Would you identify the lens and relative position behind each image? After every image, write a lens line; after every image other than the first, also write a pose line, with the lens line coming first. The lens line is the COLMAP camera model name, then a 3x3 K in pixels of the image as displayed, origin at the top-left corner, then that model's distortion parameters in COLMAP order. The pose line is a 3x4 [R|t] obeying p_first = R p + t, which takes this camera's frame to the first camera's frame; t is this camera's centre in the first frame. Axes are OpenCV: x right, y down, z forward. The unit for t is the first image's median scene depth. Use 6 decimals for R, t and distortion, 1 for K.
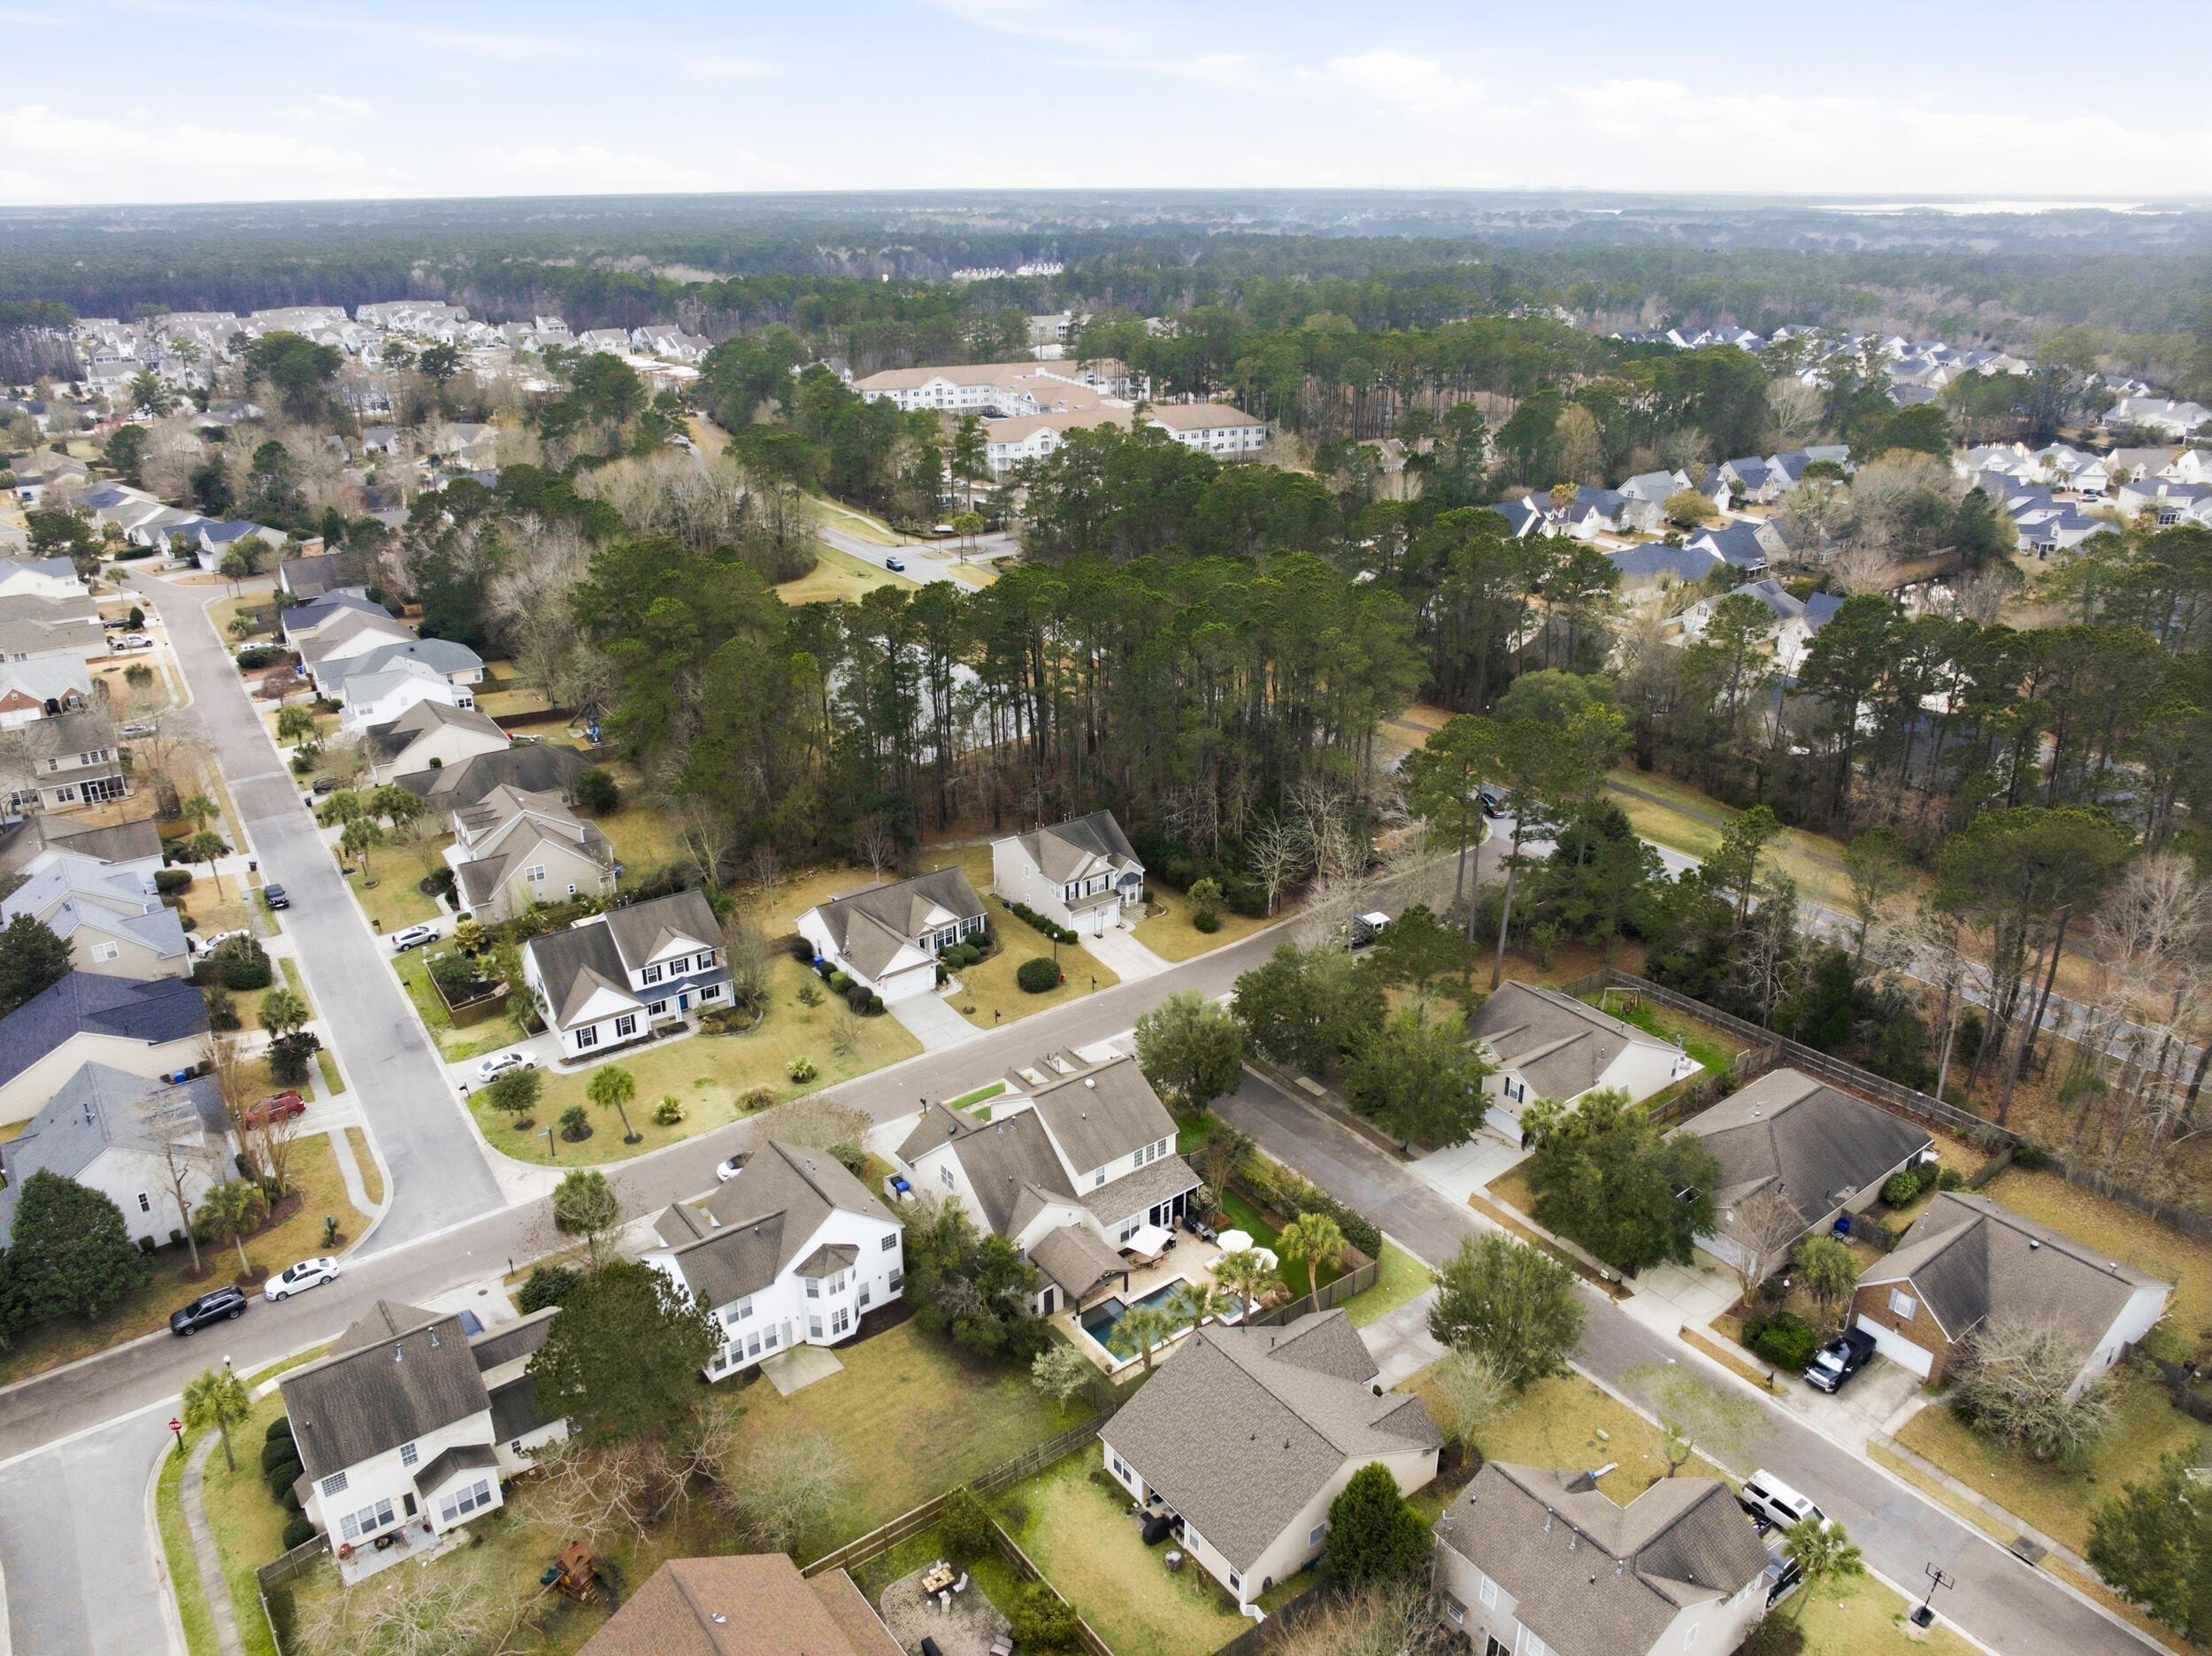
lens RADIAL K [[1579.9, 0, 1104.9], [0, 1579.9, 823.7], [0, 0, 1]] dist [-0.039341, 0.000665]
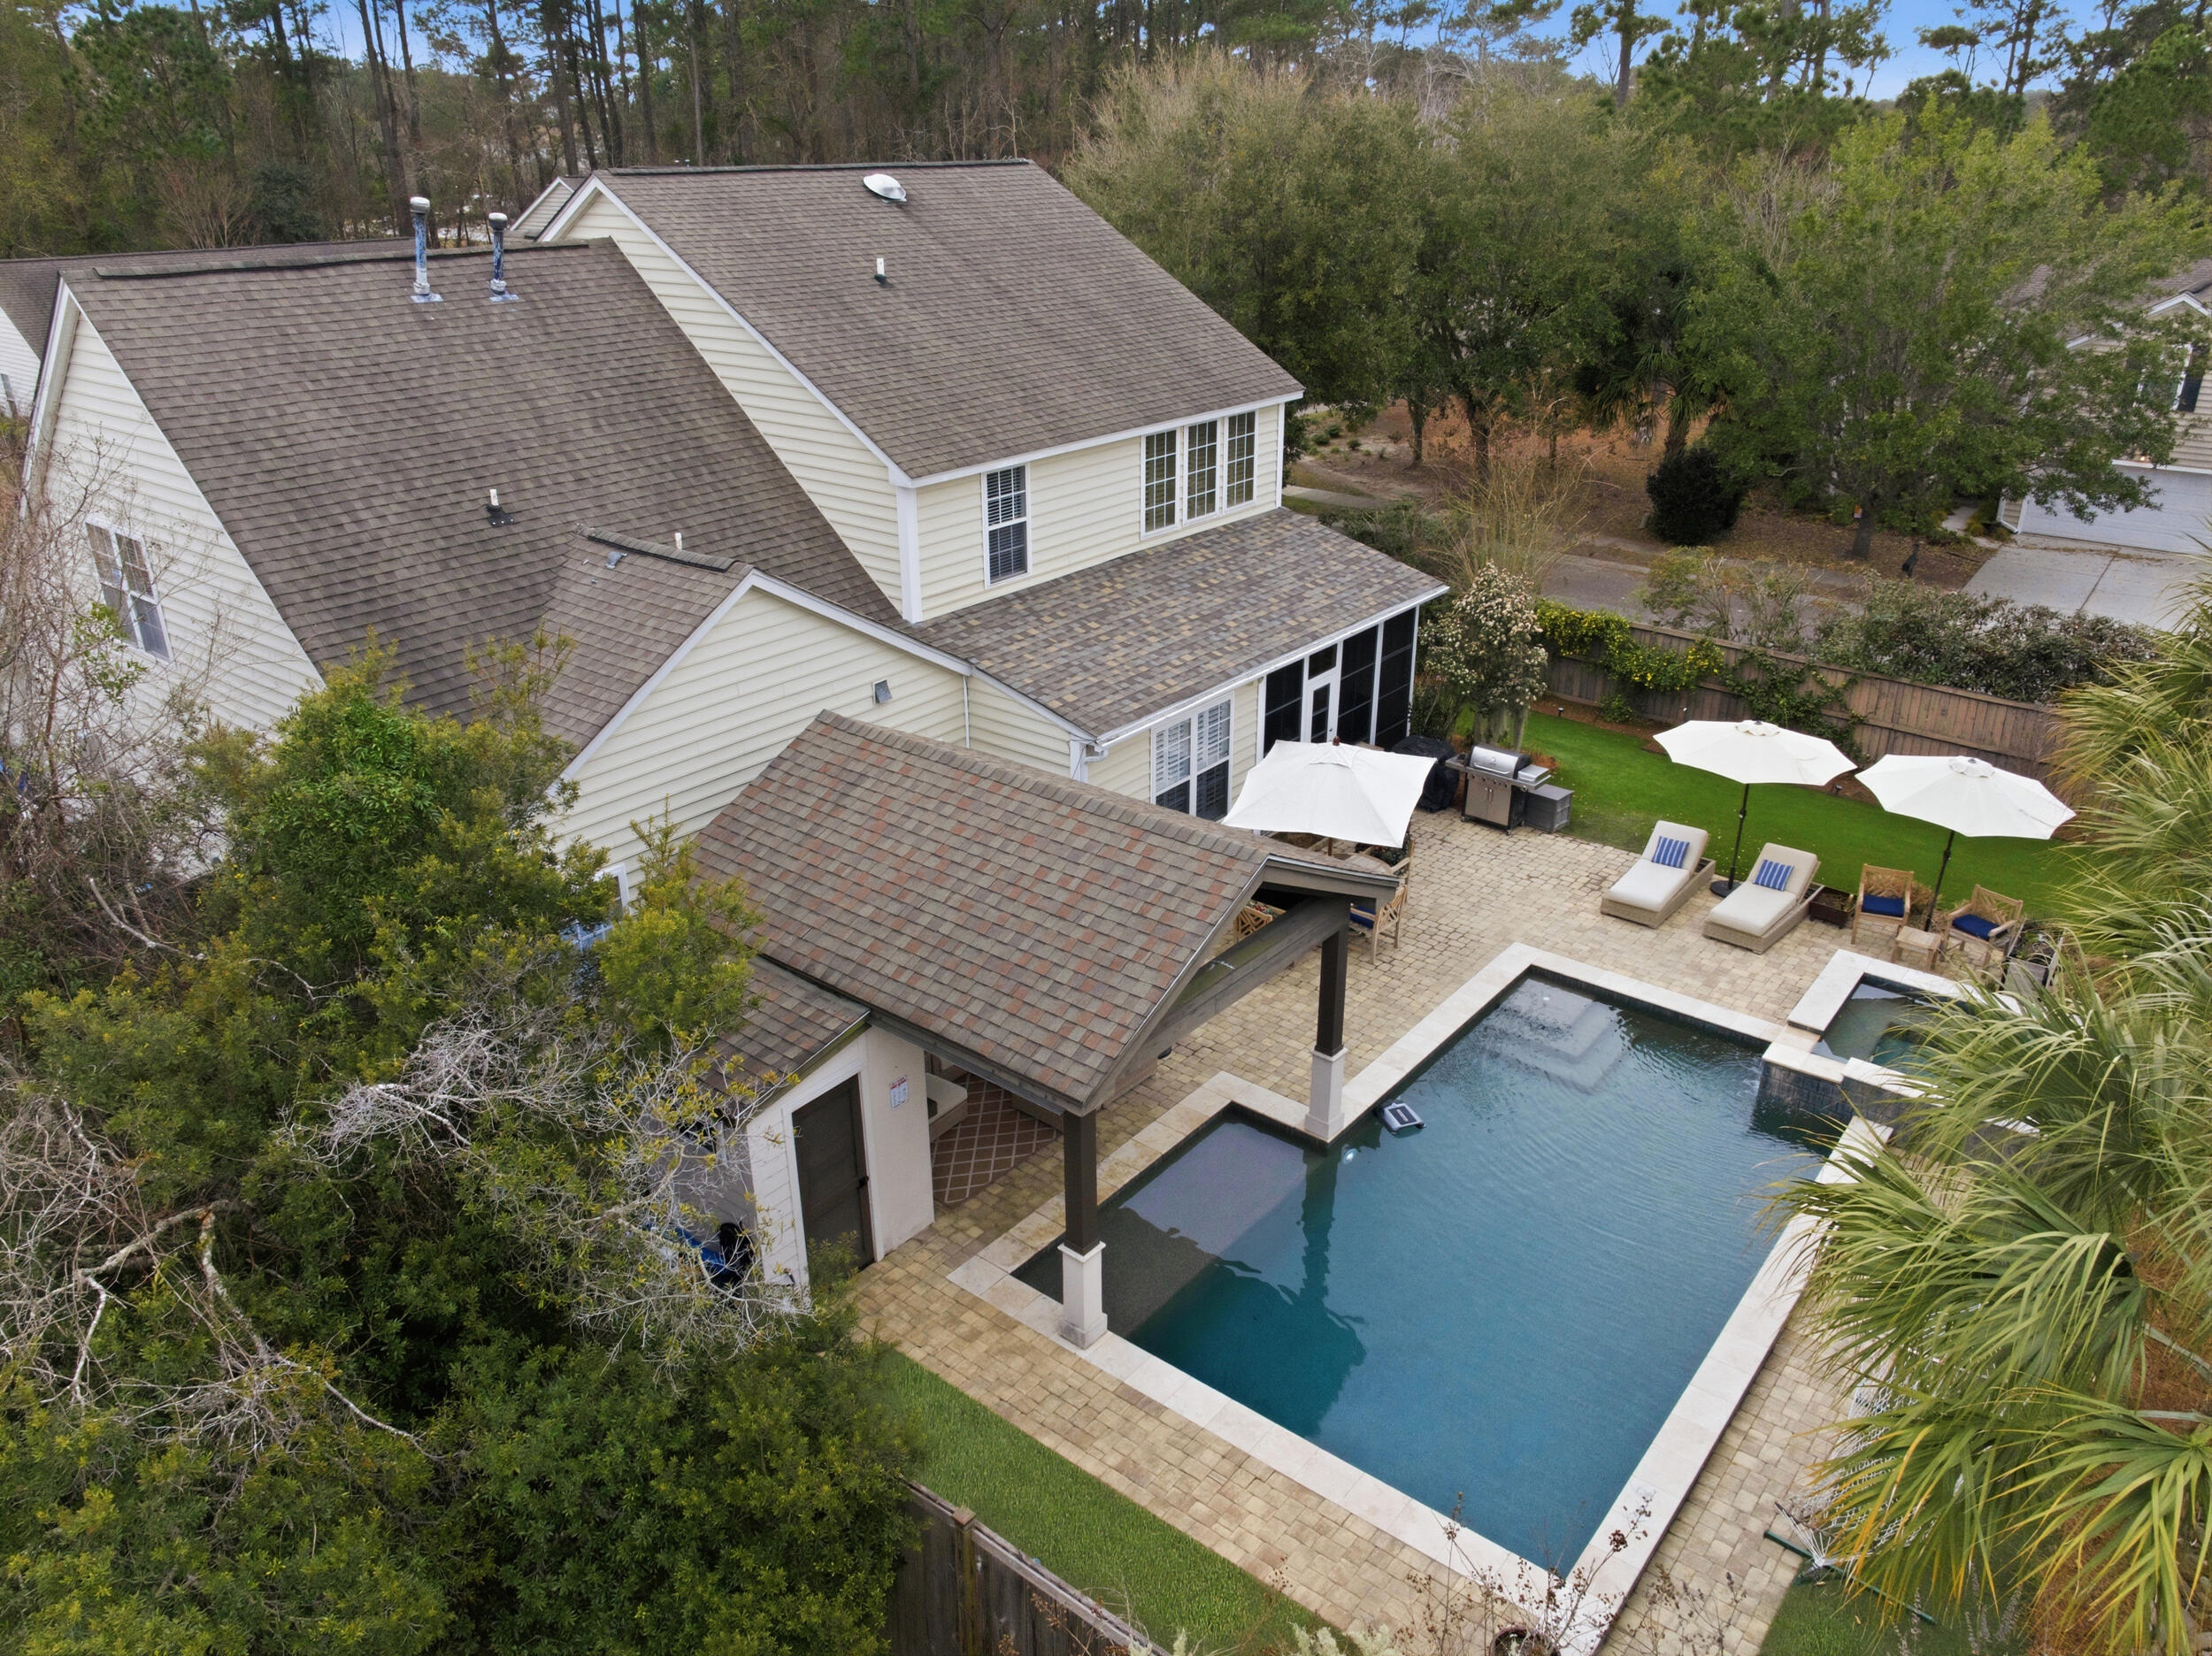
lens RADIAL K [[1579.9, 0, 1109.7], [0, 1579.9, 831.2], [0, 0, 1]] dist [-0.039341, 0.000665]
pose [[0.970355, -0.108659, 0.215879, -0.038568], [0.104611, 0.994057, 0.030128, 0.272684], [-0.217870, -0.006651, 0.975955, 0.865222]]
